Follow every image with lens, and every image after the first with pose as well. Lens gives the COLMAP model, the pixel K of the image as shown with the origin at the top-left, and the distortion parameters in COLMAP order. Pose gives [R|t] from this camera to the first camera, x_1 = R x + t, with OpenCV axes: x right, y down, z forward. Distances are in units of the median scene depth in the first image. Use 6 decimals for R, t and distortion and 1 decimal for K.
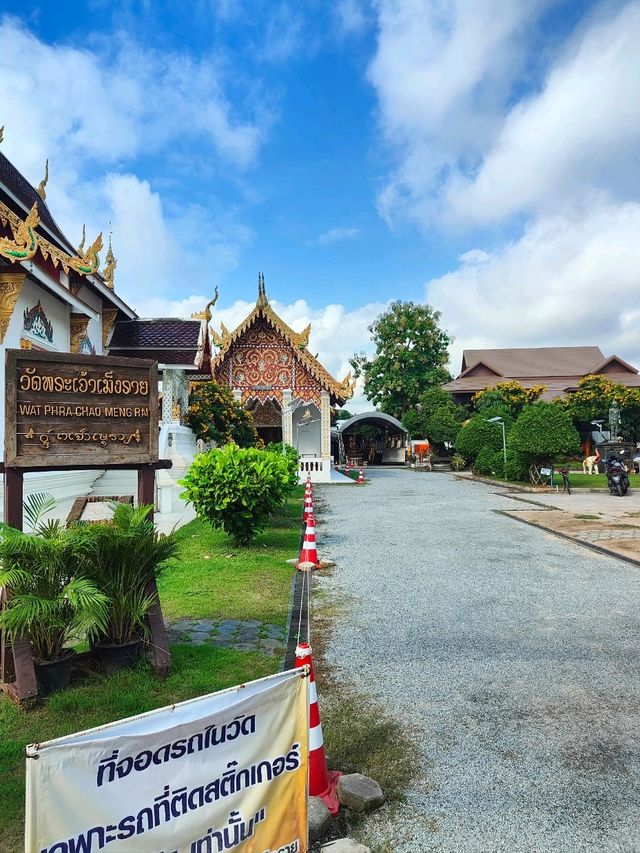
lens RADIAL K [[594.2, 0, 301.6], [0, 594.2, 428.0], [0, 0, 1]] dist [0.022406, -0.000201]
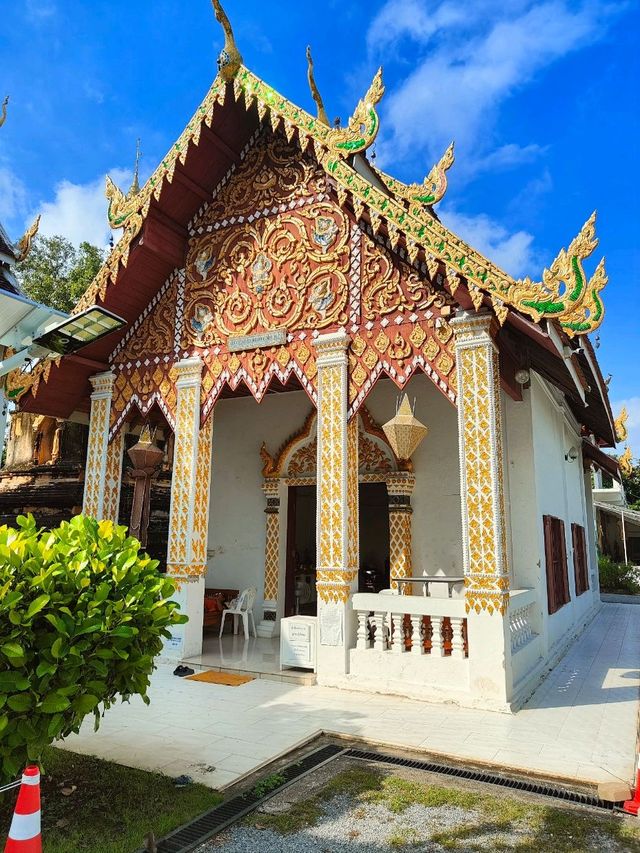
lens RADIAL K [[594.2, 0, 319.5], [0, 594.2, 425.8], [0, 0, 1]] dist [0.022406, -0.000201]
pose [[0.858572, -0.080228, -0.506378, 0.107064], [-0.004237, 0.986537, -0.163486, 0.022363], [0.512676, 0.142510, 0.846672, 0.769001]]
